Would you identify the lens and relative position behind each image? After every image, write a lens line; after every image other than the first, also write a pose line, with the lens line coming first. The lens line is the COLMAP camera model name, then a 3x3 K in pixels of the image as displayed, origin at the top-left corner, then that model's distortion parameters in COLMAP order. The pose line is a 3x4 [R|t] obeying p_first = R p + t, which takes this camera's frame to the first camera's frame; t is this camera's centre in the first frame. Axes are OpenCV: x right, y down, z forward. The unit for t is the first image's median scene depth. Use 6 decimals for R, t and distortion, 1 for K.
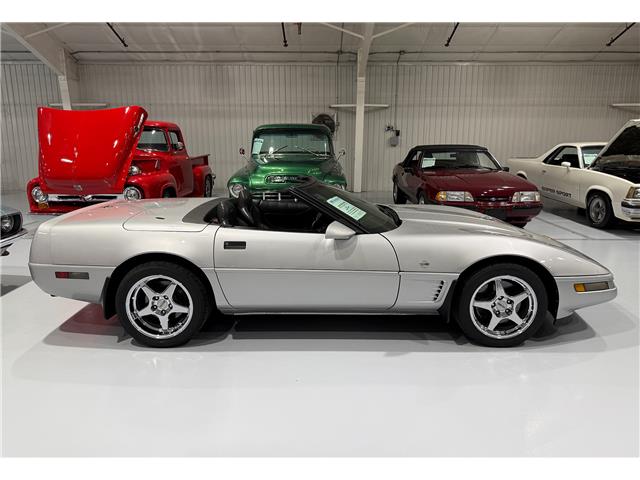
lens RADIAL K [[457.9, 0, 315.5], [0, 457.9, 220.8], [0, 0, 1]] dist [0.025894, -0.043033]
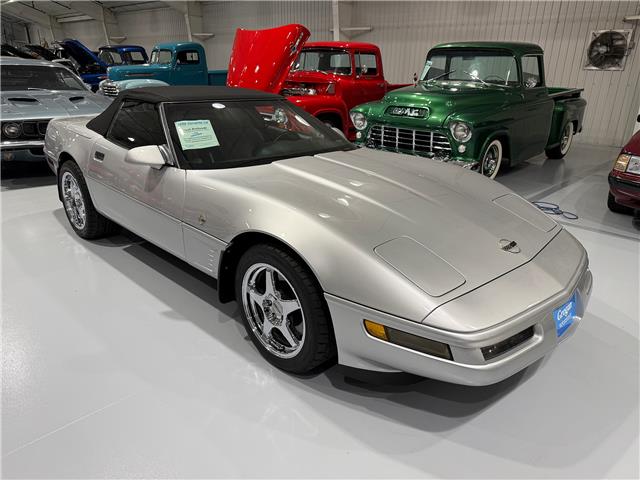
lens RADIAL K [[457.9, 0, 319.7], [0, 457.9, 235.8], [0, 0, 1]] dist [0.025894, -0.043033]
pose [[0.719577, 0.253865, -0.646344, 0.406036], [-0.142281, 0.964932, 0.220595, -0.034220], [0.679680, -0.066773, 0.730463, 0.267576]]
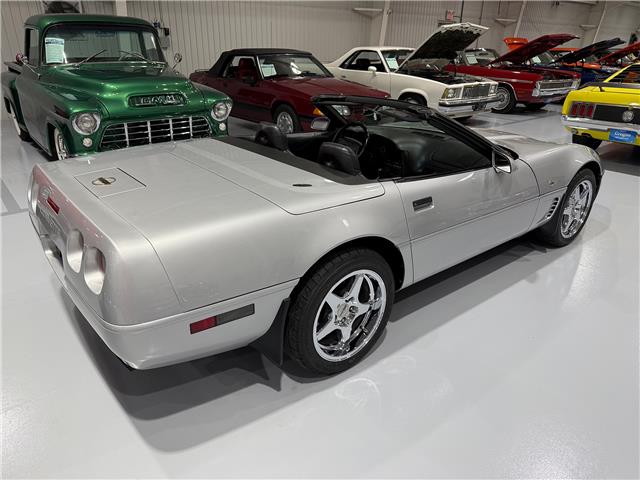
lens RADIAL K [[457.9, 0, 315.3], [0, 457.9, 244.2], [0, 0, 1]] dist [0.025894, -0.043033]
pose [[0.764110, -0.250088, 0.594636, -0.353784], [0.099389, 0.956428, 0.274532, -0.047029], [-0.637384, -0.150672, 0.755672, 0.258724]]
